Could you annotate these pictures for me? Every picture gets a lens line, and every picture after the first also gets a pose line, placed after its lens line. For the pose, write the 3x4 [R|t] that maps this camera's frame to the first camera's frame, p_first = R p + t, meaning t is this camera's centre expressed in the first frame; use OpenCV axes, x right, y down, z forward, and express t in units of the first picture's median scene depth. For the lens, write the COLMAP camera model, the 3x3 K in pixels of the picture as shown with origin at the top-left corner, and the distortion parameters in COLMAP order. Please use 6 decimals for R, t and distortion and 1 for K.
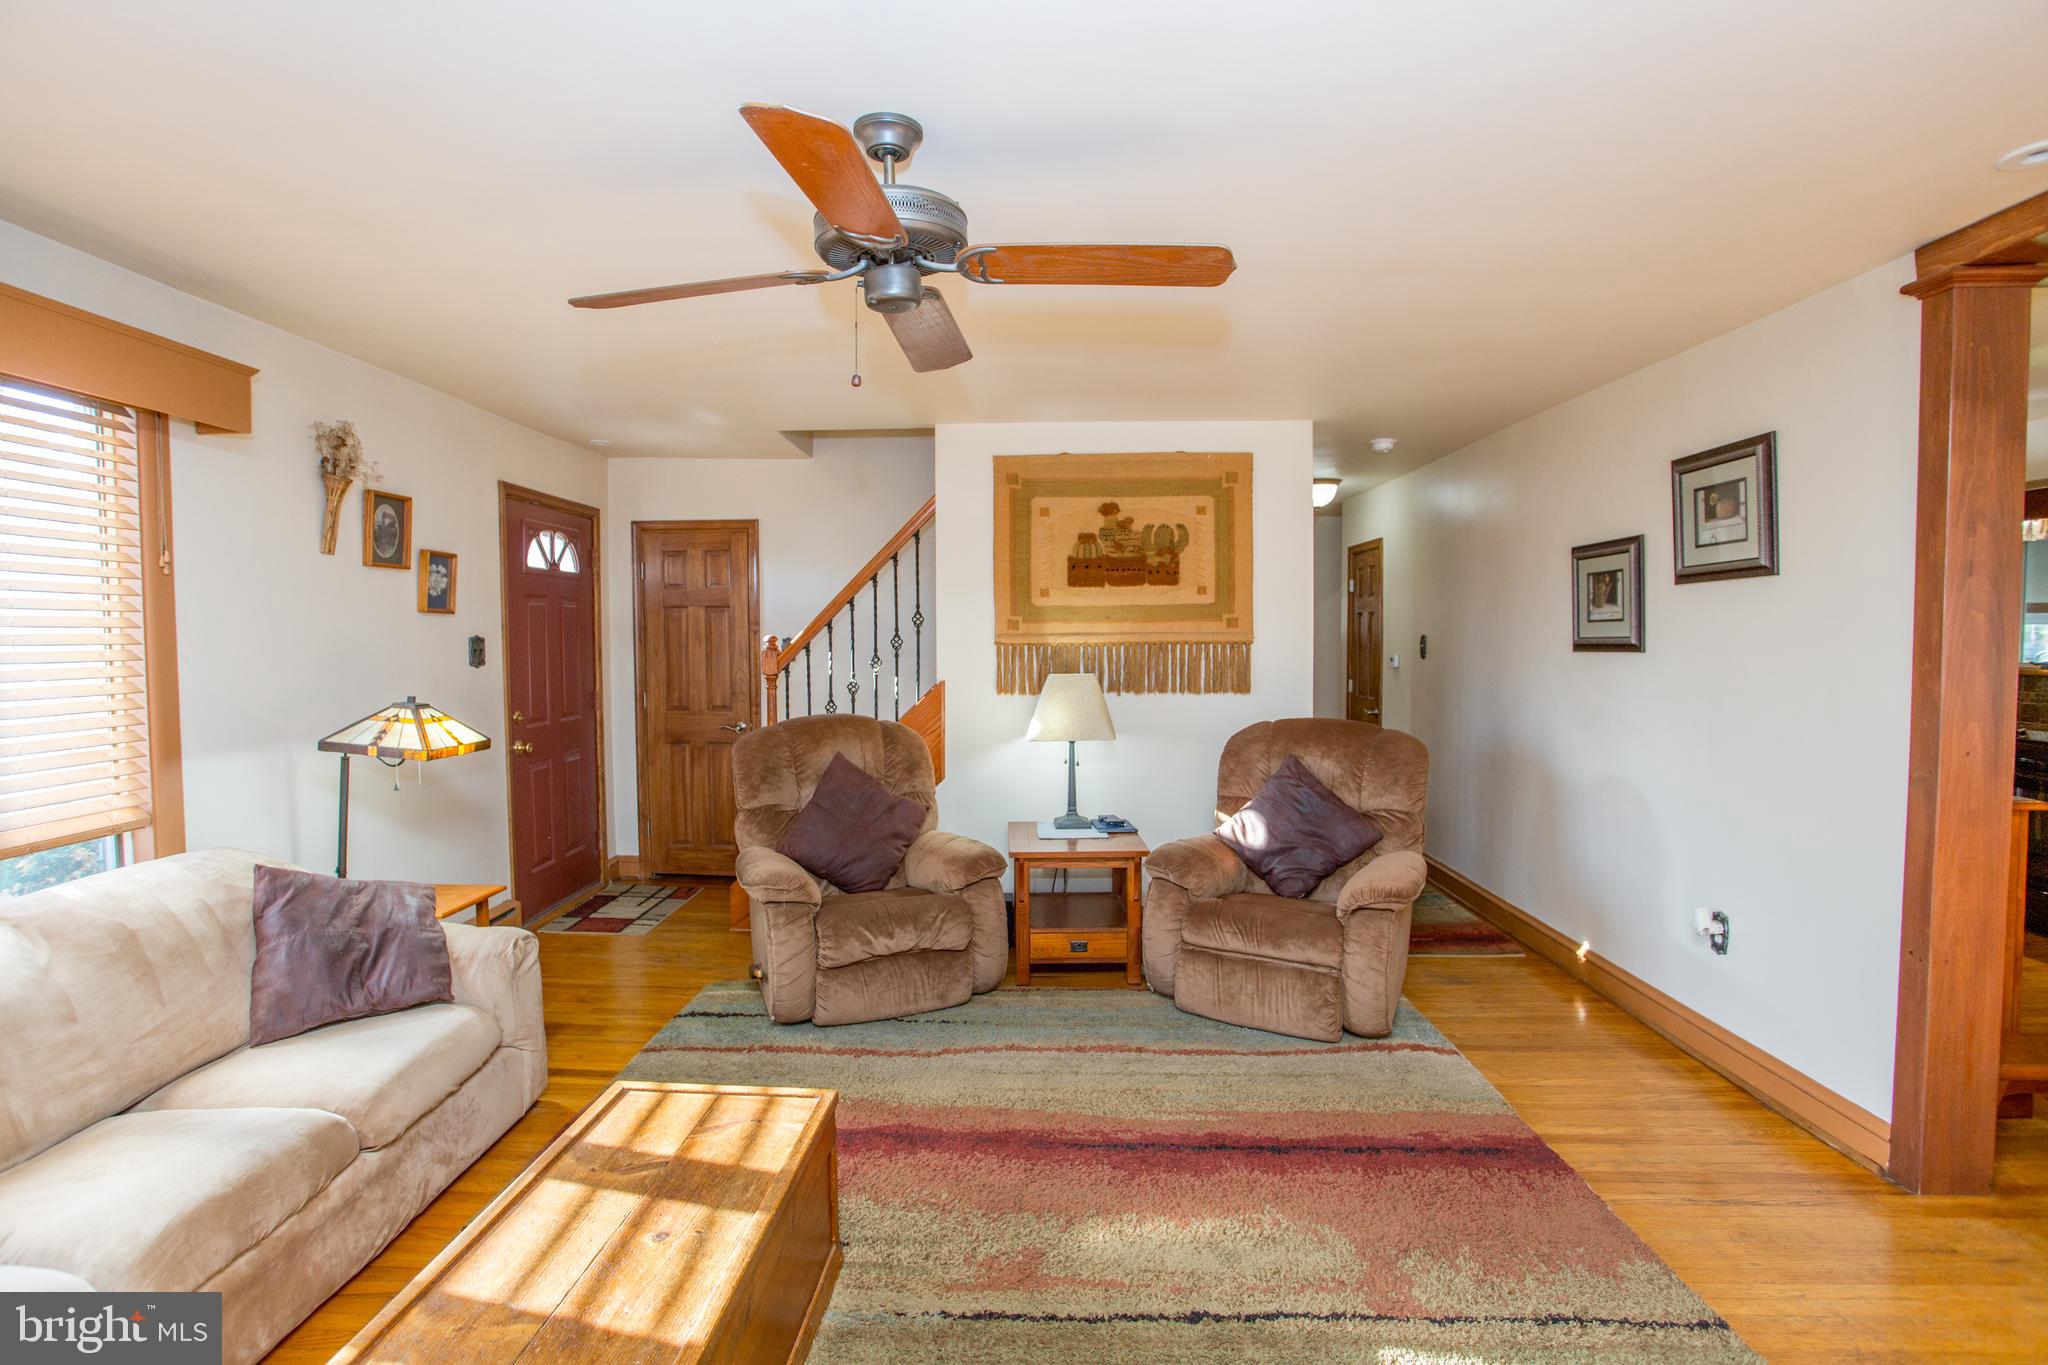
lens RADIAL K [[988.3, 0, 1017.4], [0, 988.3, 674.7], [0, 0, 1]] dist [-0.078626, 0.030901]
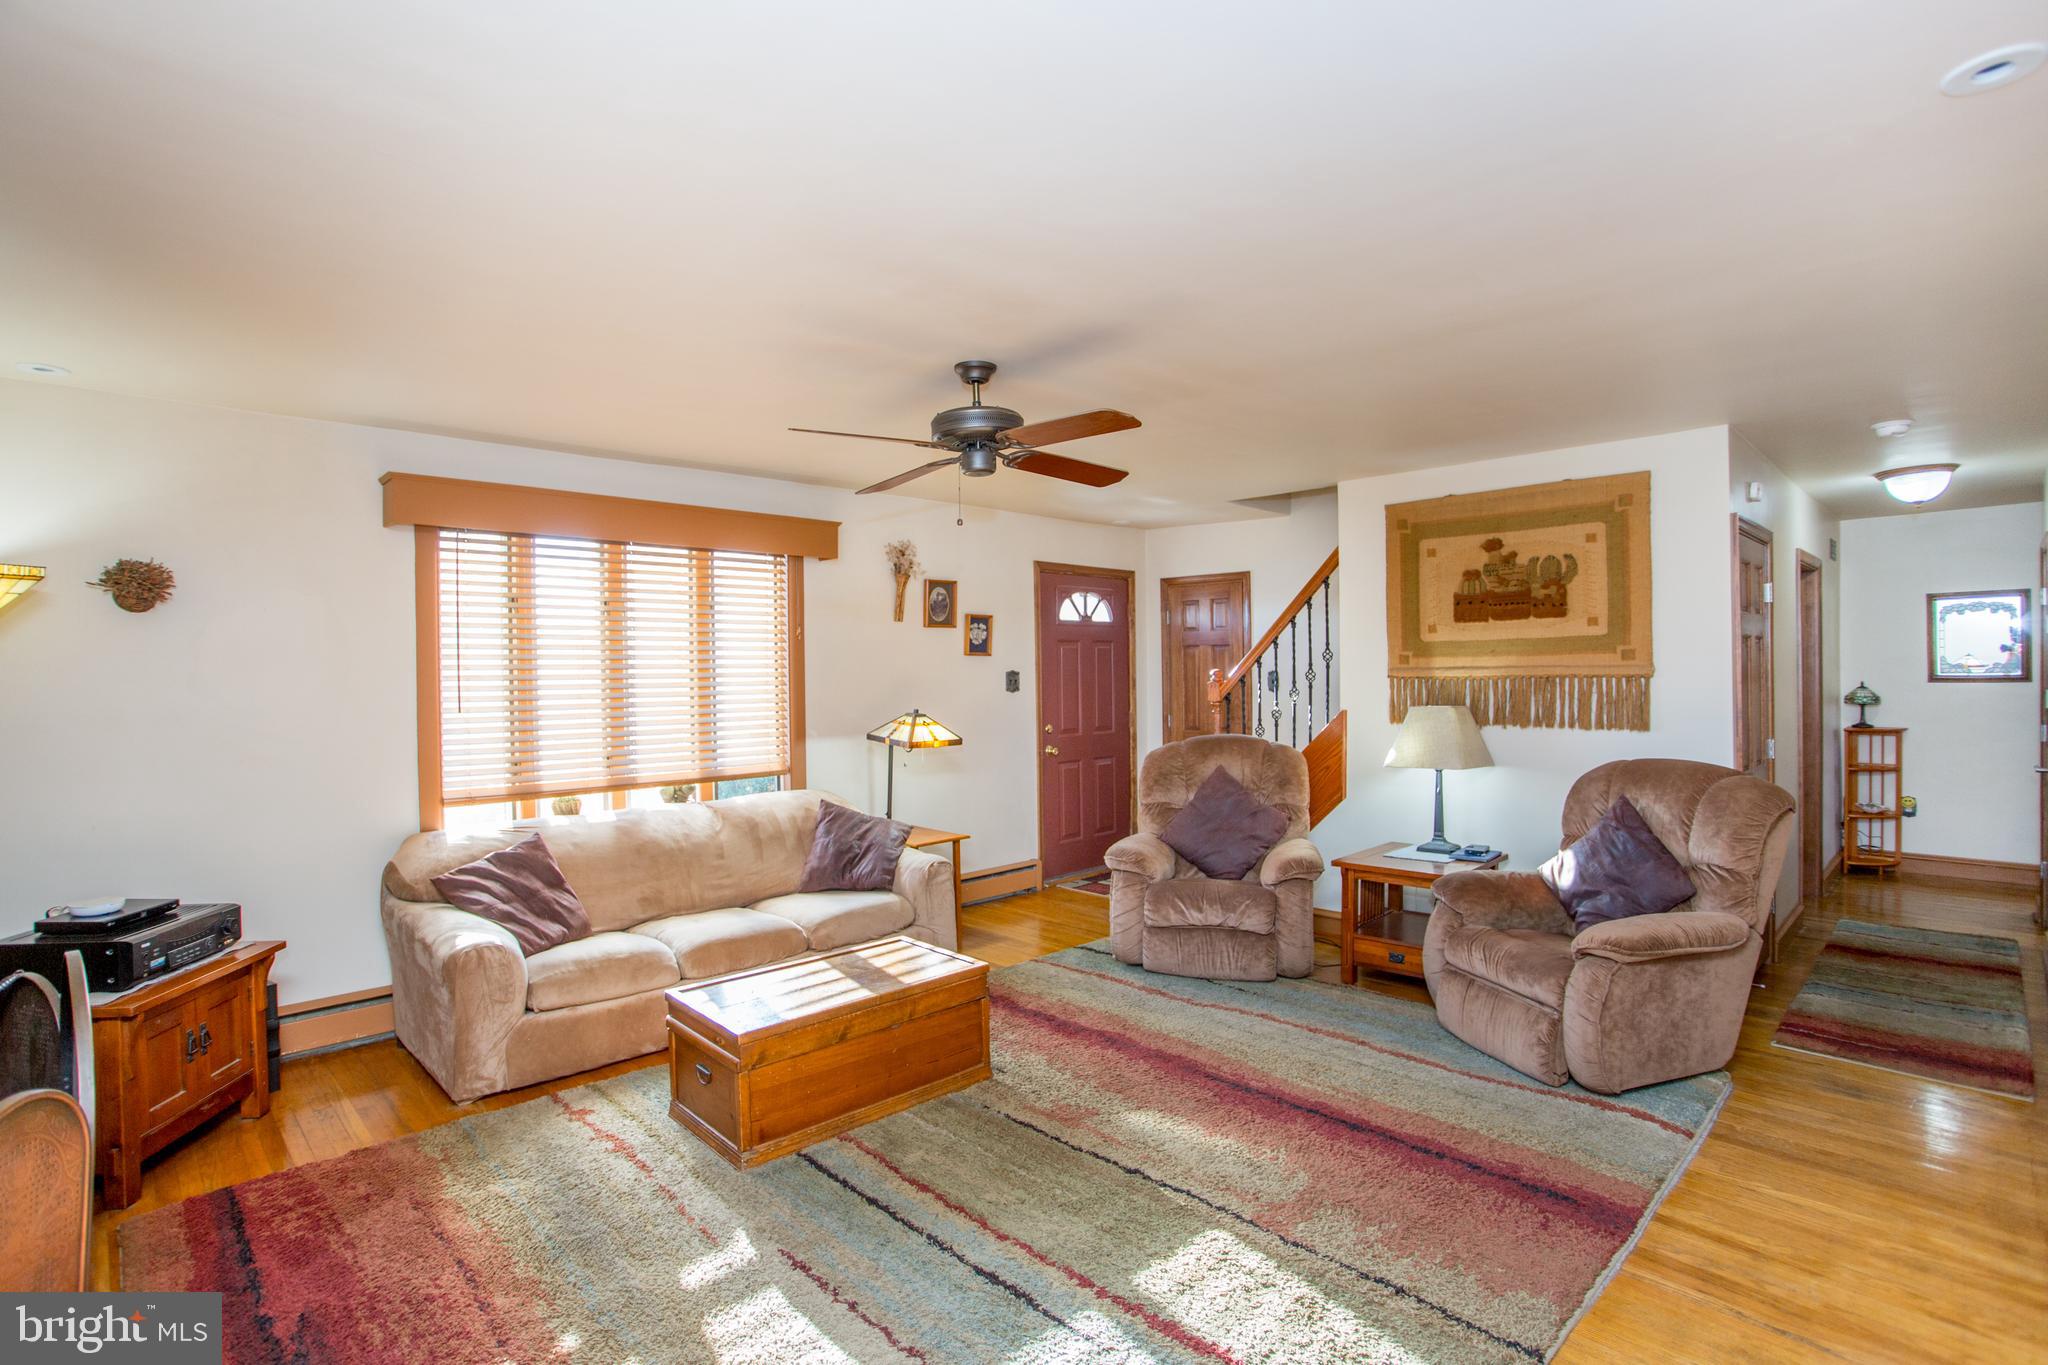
lens RADIAL K [[988.3, 0, 1017.4], [0, 988.3, 674.7], [0, 0, 1]] dist [-0.078626, 0.030901]
pose [[0.723026, 0.000329, -0.690820, 0.547773], [-0.021079, 0.999545, -0.021587, -0.002777], [0.690499, 0.030170, 0.722704, -0.073876]]
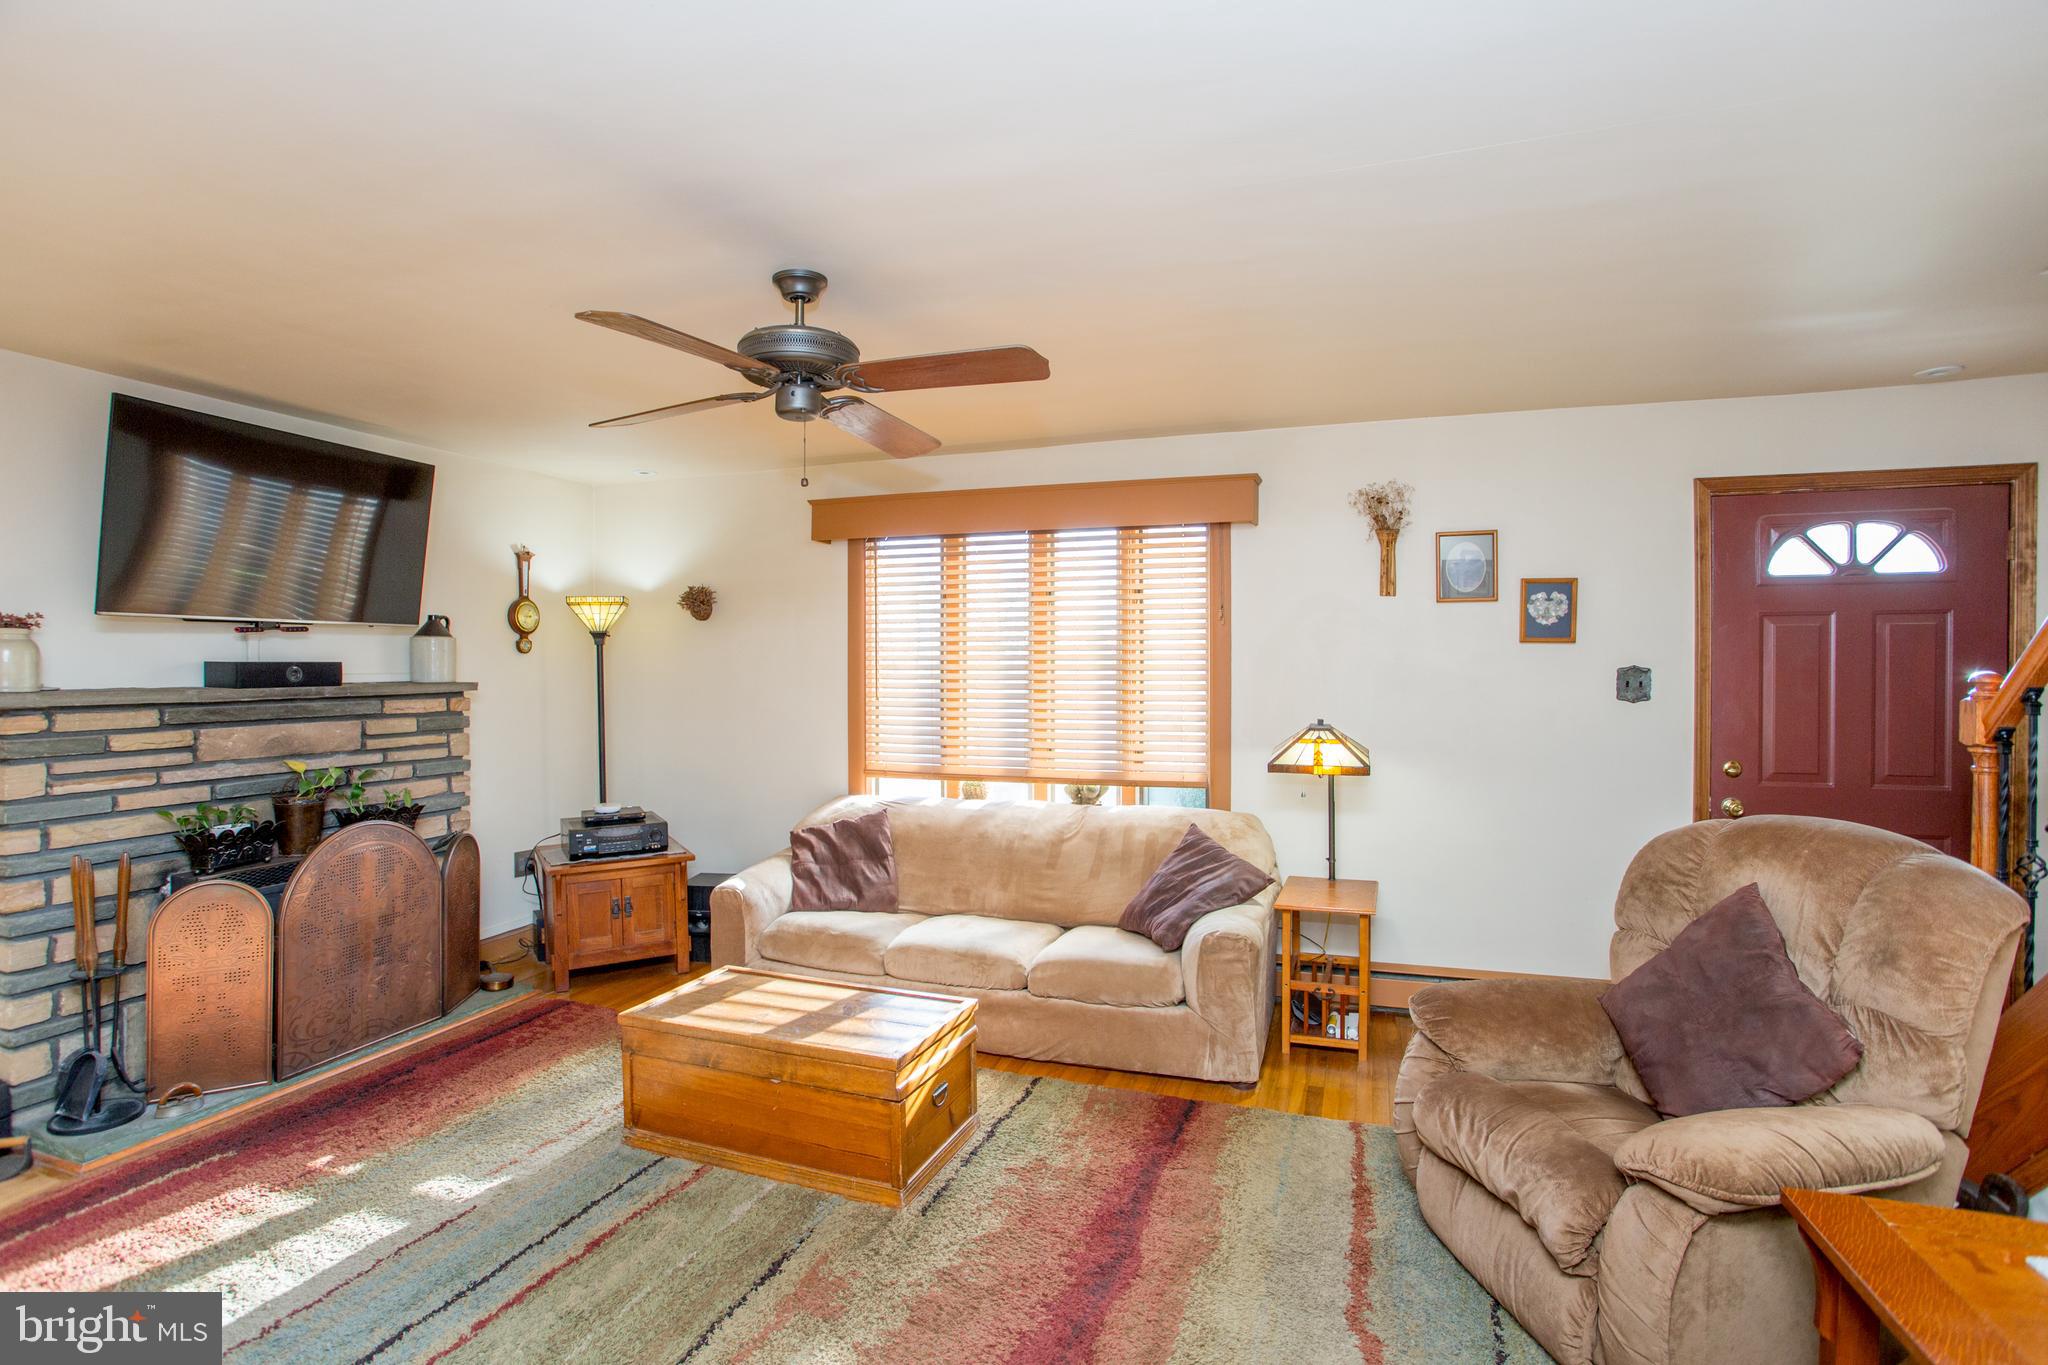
lens RADIAL K [[990.7, 0, 1014.5], [0, 990.7, 677.8], [0, 0, 1]] dist [-0.066336, 0.027861]
pose [[-0.303500, 0.022274, -0.952571, 0.521269], [-0.035520, 0.998767, 0.034671, -0.047510], [0.952169, 0.044358, -0.302335, 0.858323]]
